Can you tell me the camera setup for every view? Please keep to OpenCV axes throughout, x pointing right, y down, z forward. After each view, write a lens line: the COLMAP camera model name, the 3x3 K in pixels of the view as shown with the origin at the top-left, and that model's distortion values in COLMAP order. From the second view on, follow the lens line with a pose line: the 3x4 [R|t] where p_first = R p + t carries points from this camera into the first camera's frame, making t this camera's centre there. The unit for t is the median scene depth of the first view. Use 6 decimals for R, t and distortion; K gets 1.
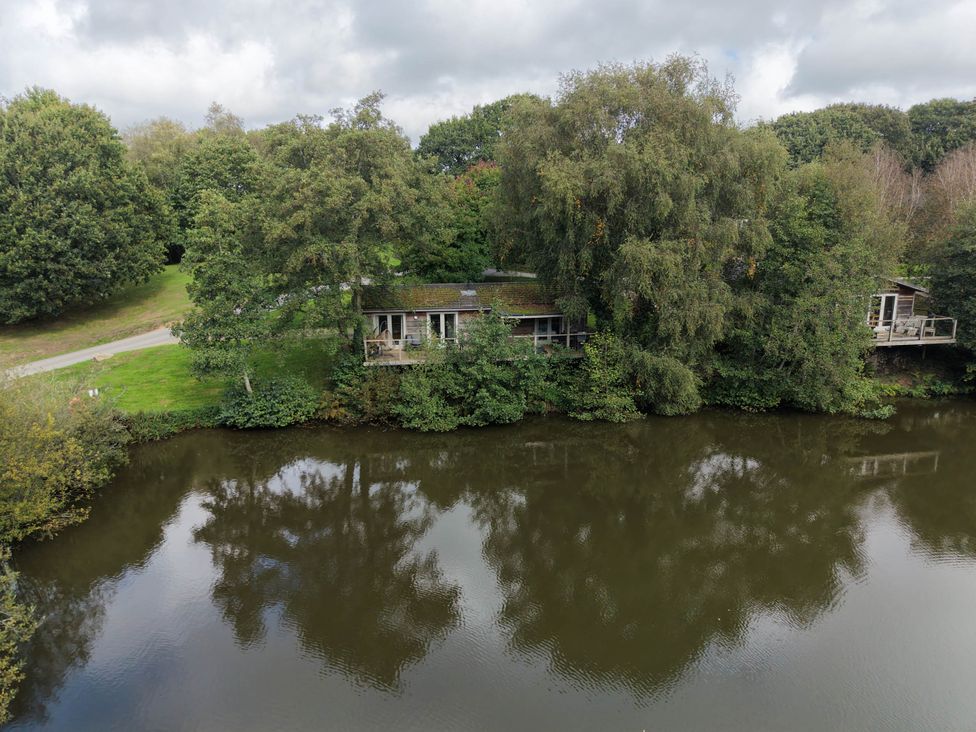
lens RADIAL K [[841.9, 0, 488.0], [0, 841.9, 366.0], [0, 0, 1]] dist [0.030659, 0.002550]
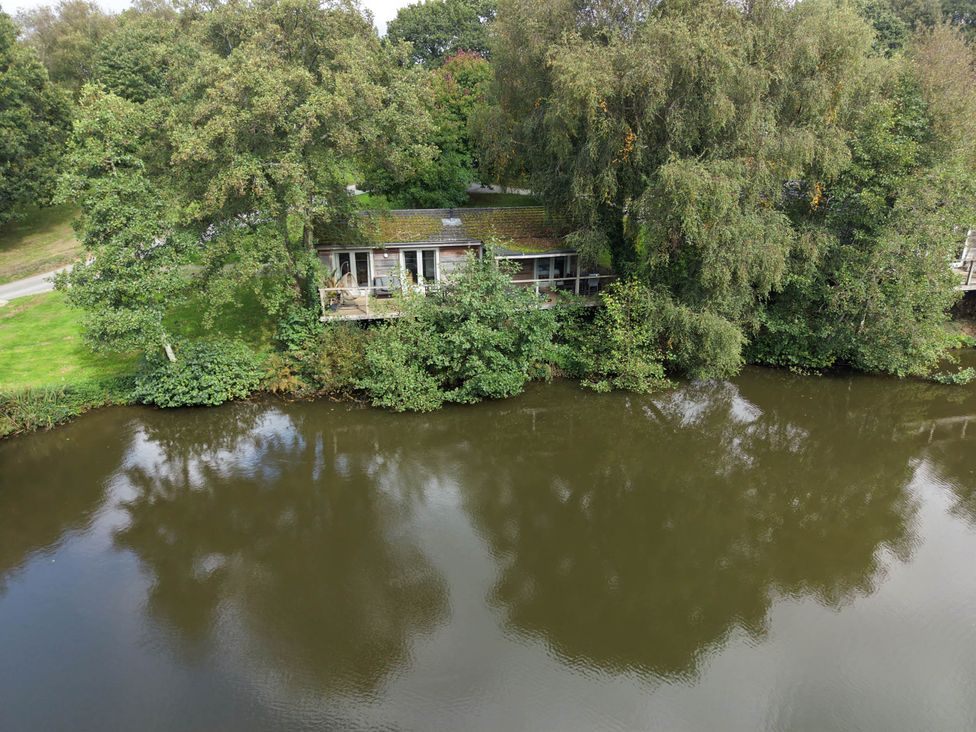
lens RADIAL K [[720.8, 0, 488.0], [0, 720.8, 366.0], [0, 0, 1]] dist [0.002626, -0.002019]
pose [[0.999004, -0.010639, 0.043342, -0.021573], [0.003493, 0.986830, 0.161722, -0.068723], [-0.044492, -0.161410, 0.985884, 0.331090]]
